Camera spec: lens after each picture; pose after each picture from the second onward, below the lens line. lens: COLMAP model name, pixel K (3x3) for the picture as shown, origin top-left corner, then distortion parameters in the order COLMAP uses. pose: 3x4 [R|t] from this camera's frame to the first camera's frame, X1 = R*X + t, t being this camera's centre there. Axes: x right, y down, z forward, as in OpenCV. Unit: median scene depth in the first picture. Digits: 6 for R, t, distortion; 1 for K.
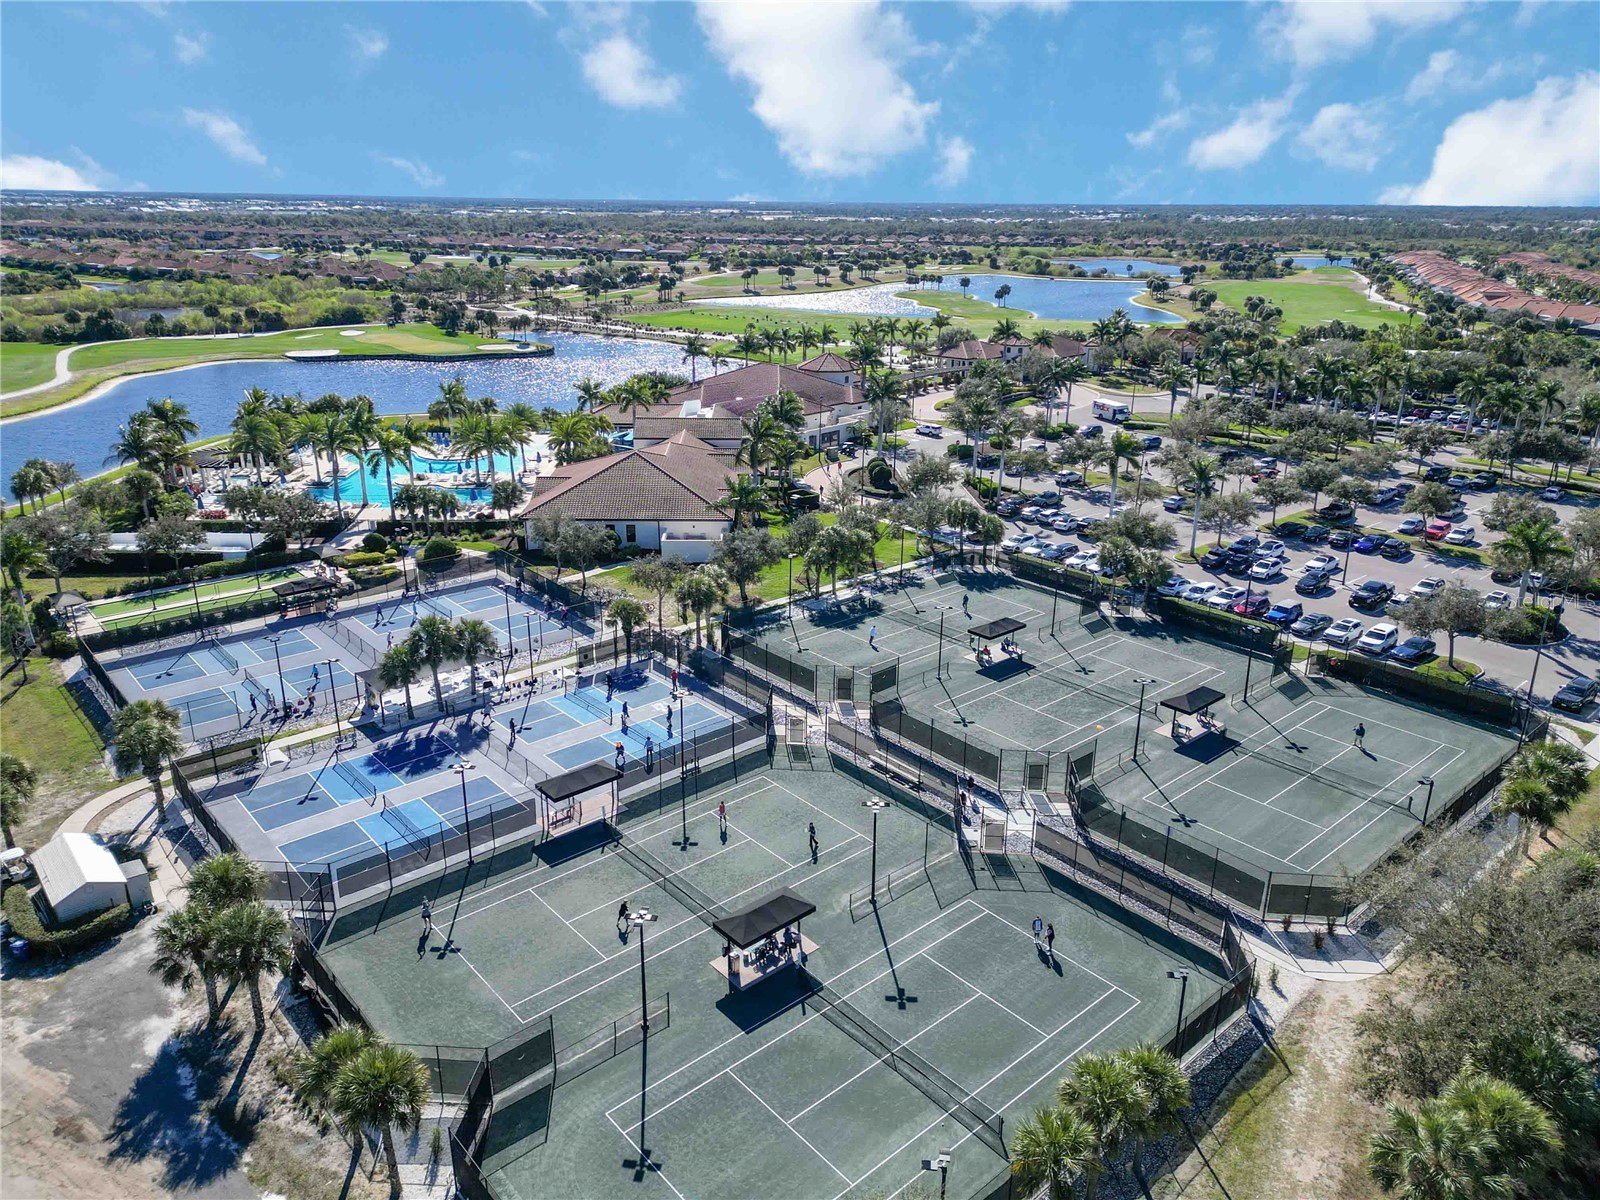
lens RADIAL K [[1114.3, 0, 800.0], [0, 1114.3, 600.0], [0, 0, 1]] dist [0.068948, -0.054986]
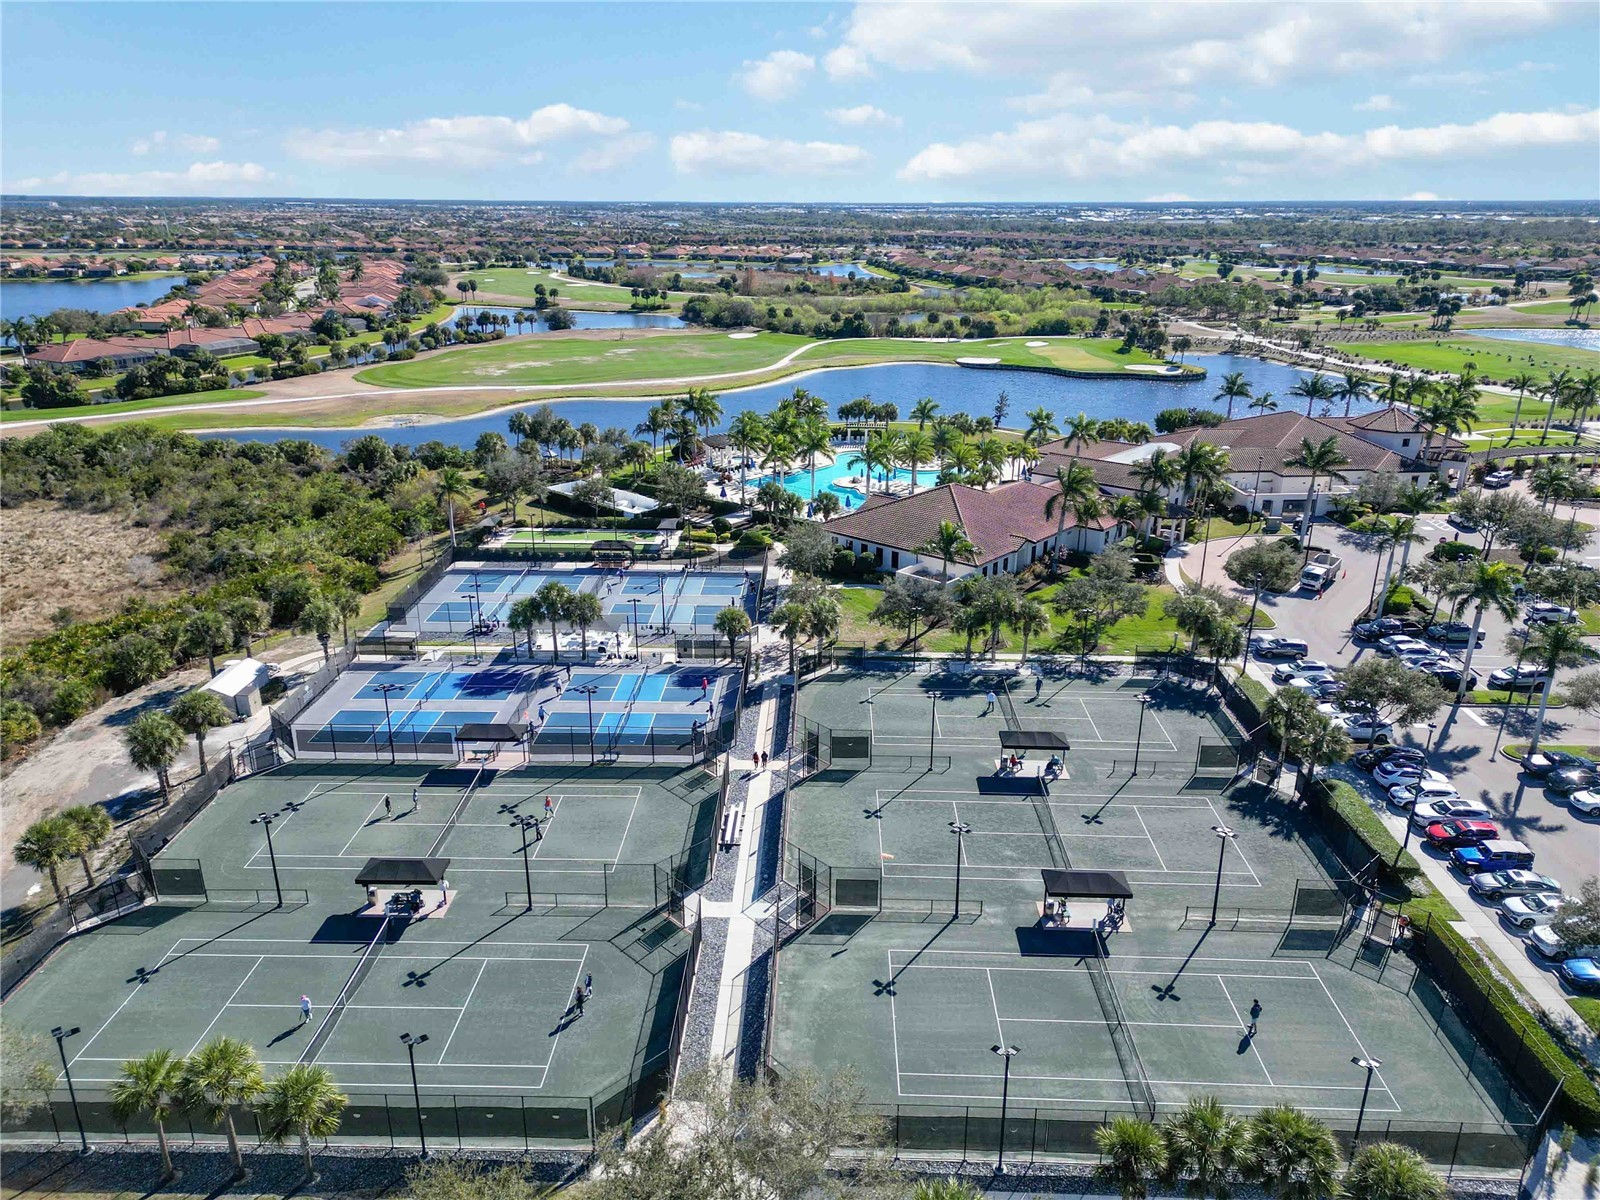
lens RADIAL K [[1114.3, 0, 800.0], [0, 1114.3, 600.0], [0, 0, 1]] dist [0.068948, -0.054986]
pose [[0.729628, 0.223566, -0.646267, 0.524963], [-0.226496, 0.970714, 0.080093, -0.098829], [0.645247, 0.087939, 0.758896, 0.185223]]
